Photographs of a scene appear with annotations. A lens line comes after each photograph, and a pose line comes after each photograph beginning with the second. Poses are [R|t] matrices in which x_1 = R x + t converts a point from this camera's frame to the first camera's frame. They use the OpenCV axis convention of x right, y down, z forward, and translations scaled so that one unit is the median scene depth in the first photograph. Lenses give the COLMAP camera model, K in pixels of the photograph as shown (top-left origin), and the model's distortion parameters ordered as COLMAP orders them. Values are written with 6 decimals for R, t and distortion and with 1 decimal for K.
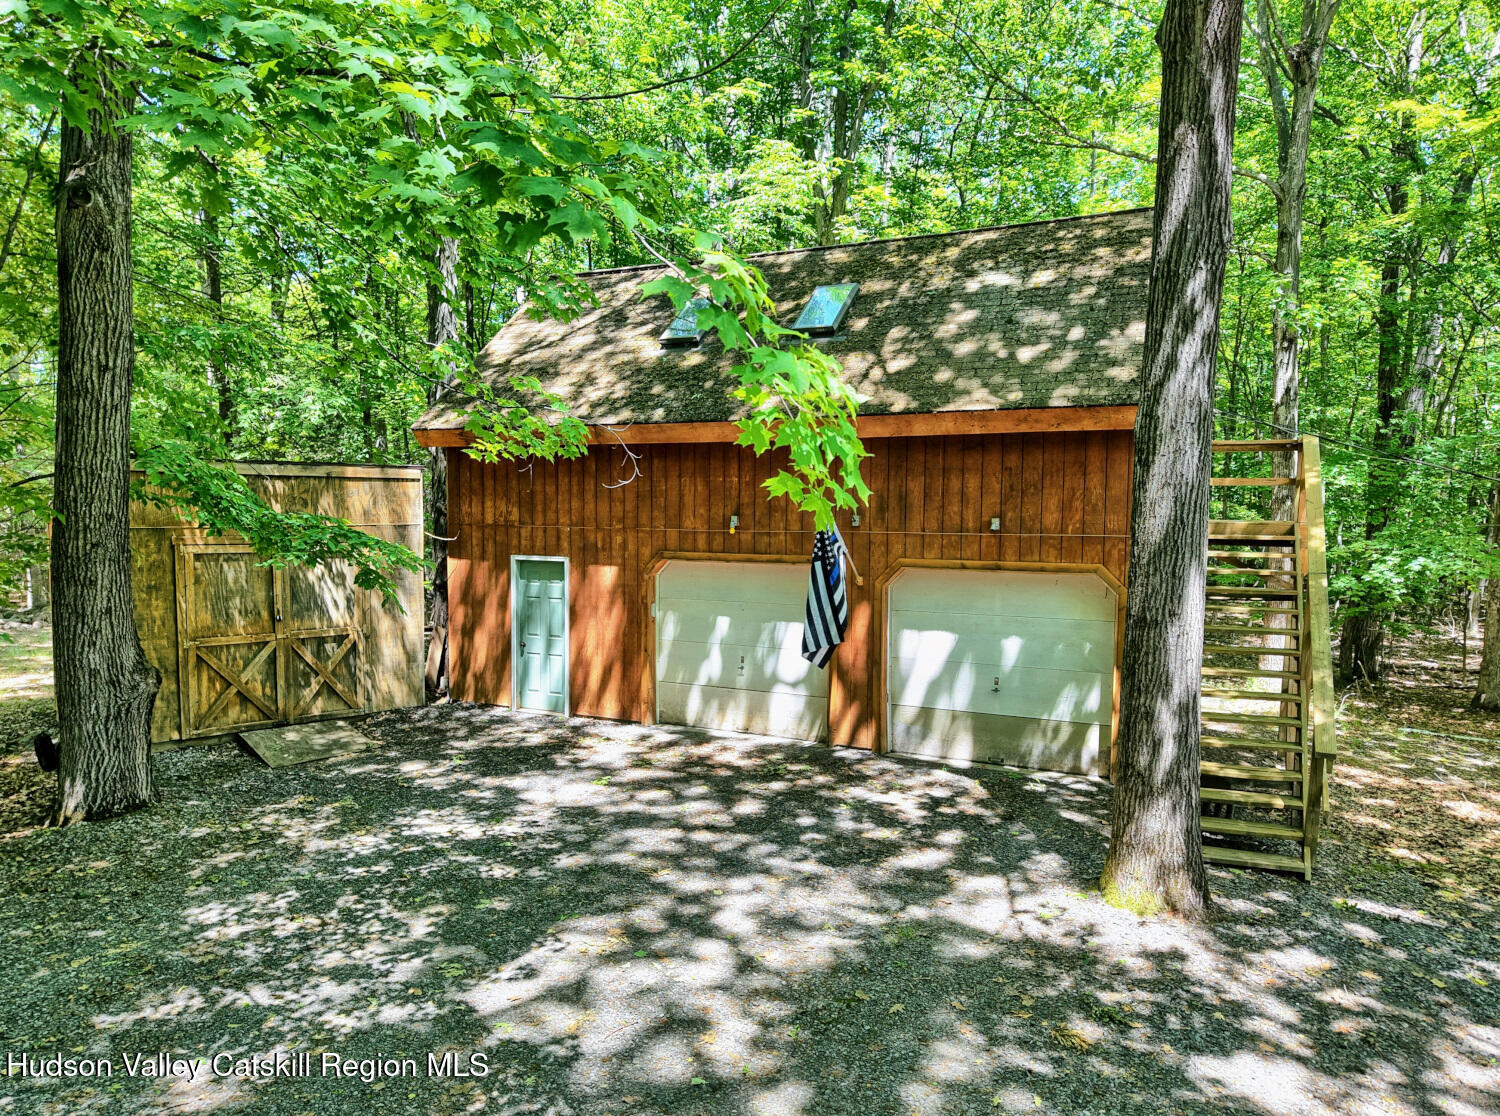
lens RADIAL K [[1025.1, 0, 744.6], [0, 1025.1, 571.7], [0, 0, 1]] dist [-0.011503, -0.002578]
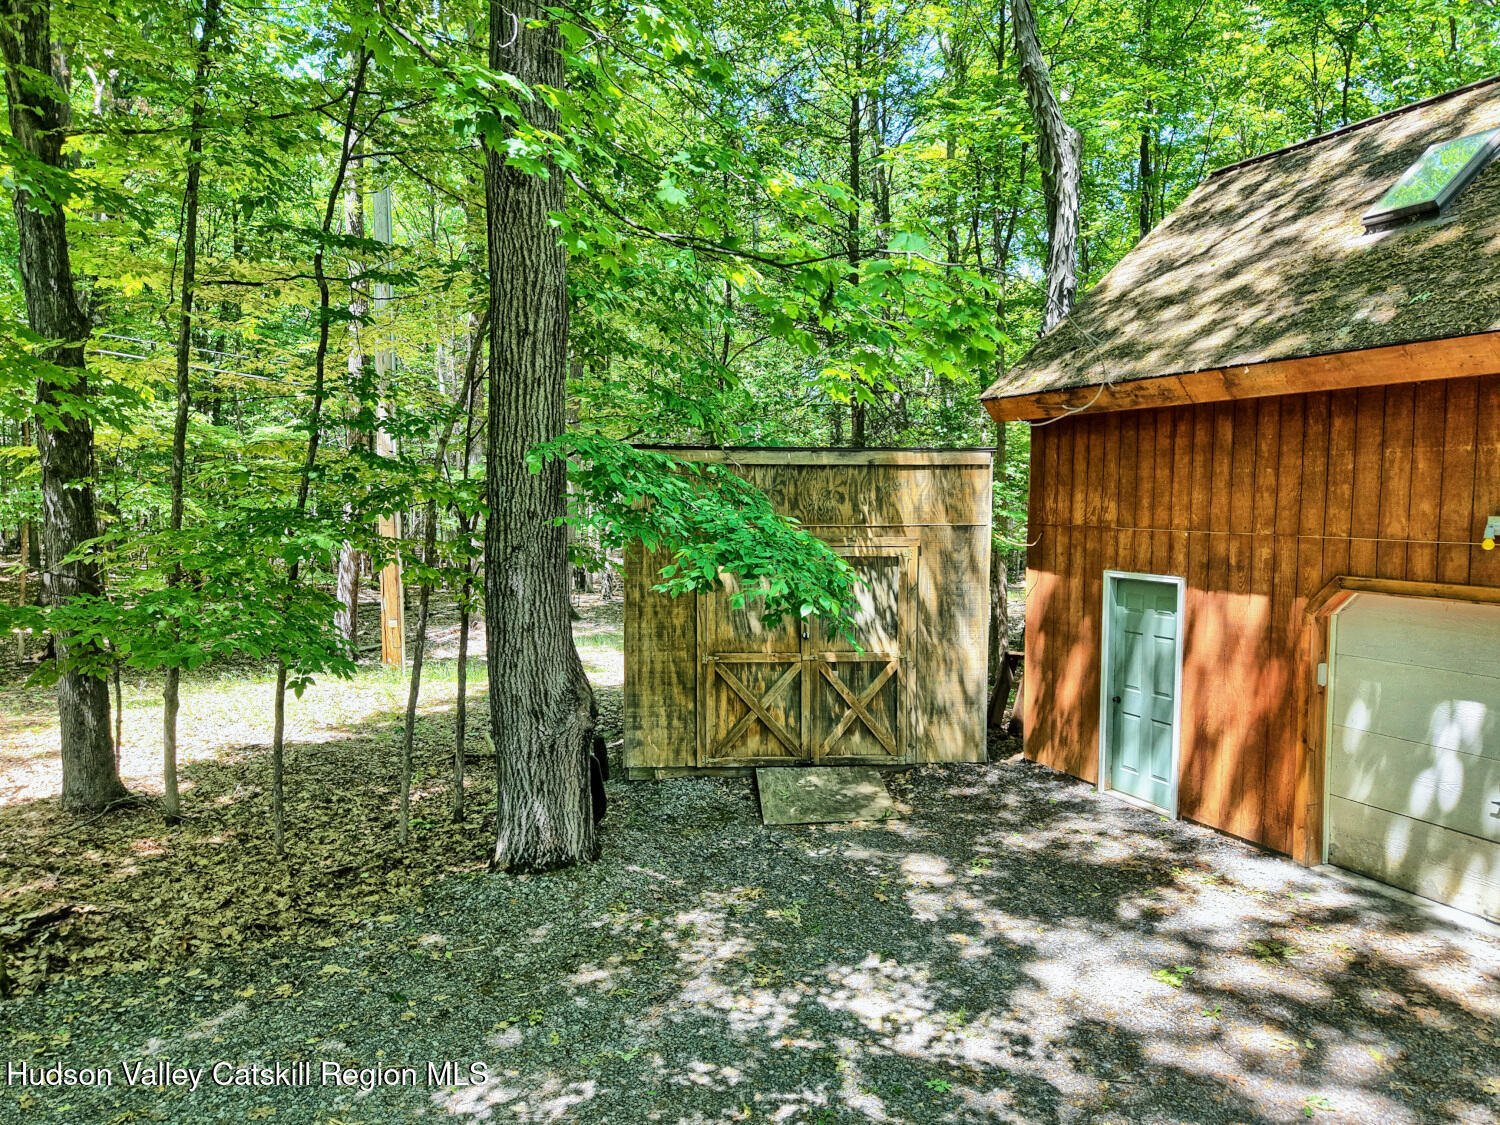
lens RADIAL K [[1015.9, 0, 750.0], [0, 1015.9, 562.5], [0, 0, 1]] dist [0.155579, -0.200772]
pose [[0.781398, 0.034019, -0.623105, 0.026889], [-0.036766, 0.999288, 0.008450, -0.020958], [0.622949, 0.016306, 0.782093, 0.340709]]
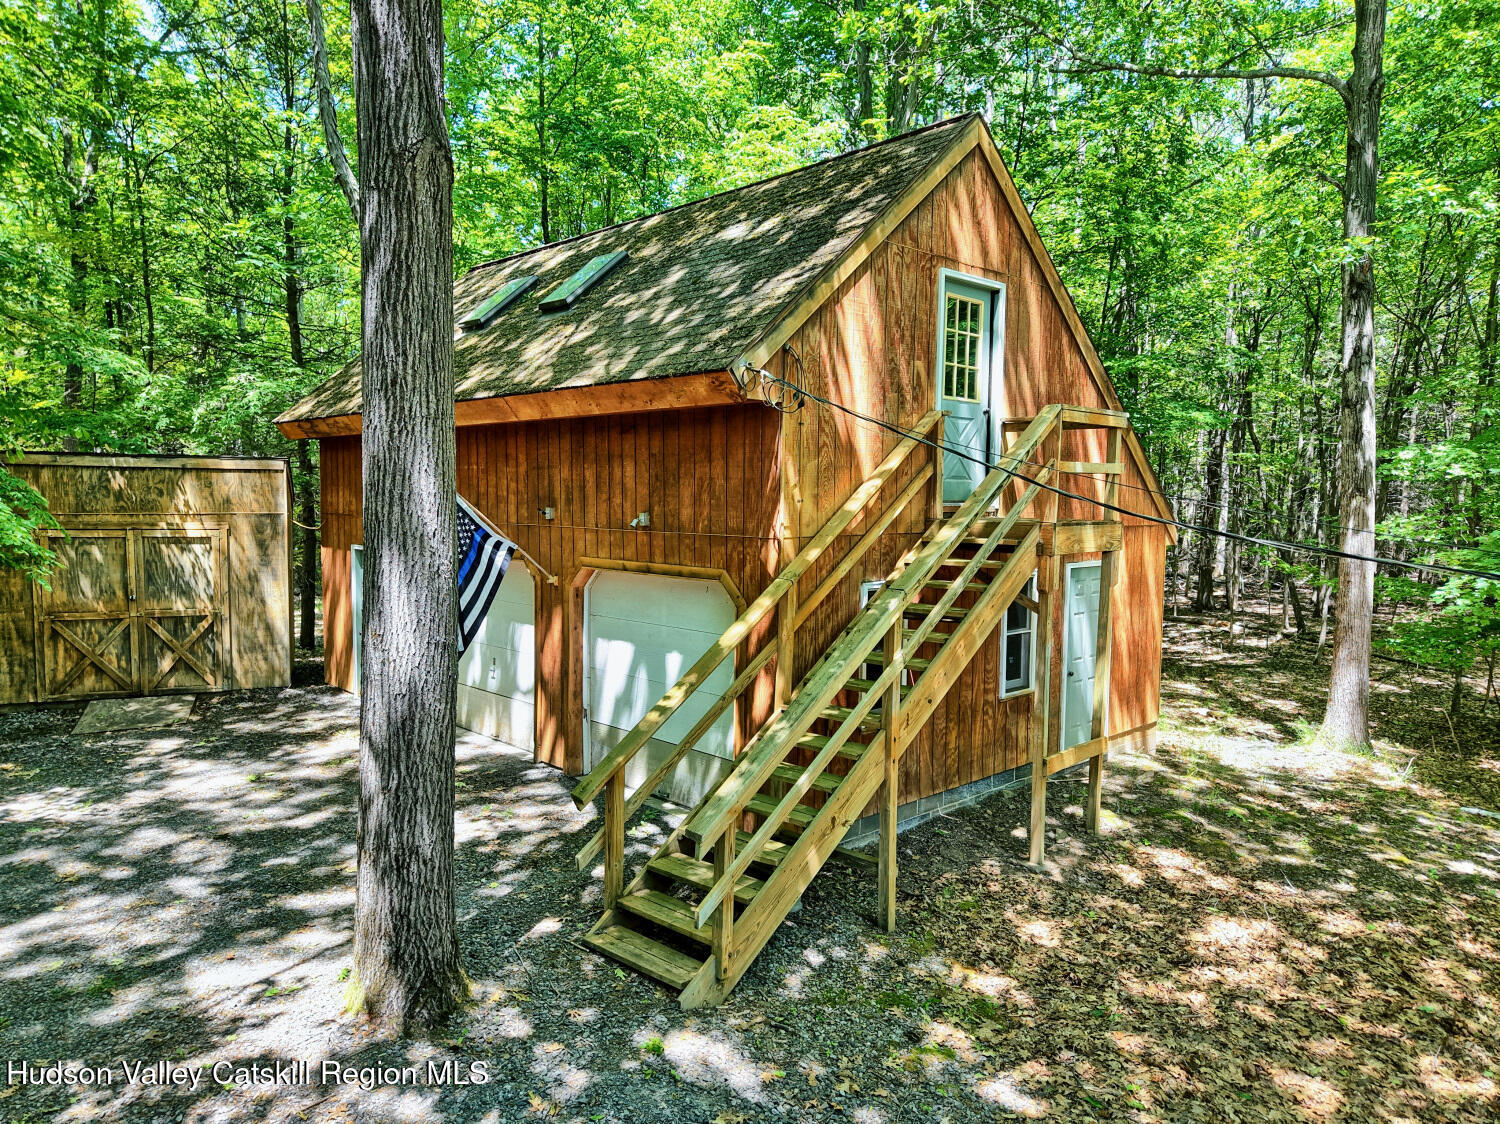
lens RADIAL K [[1002.4, 0, 750.0], [0, 1002.4, 562.0], [0, 0, 1]] dist [0.002648, -0.001892]
pose [[0.945629, 0.026482, -0.324167, 0.547372], [-0.027380, 0.999623, 0.001791, -0.013434], [0.324093, 0.007182, 0.945998, 0.212660]]
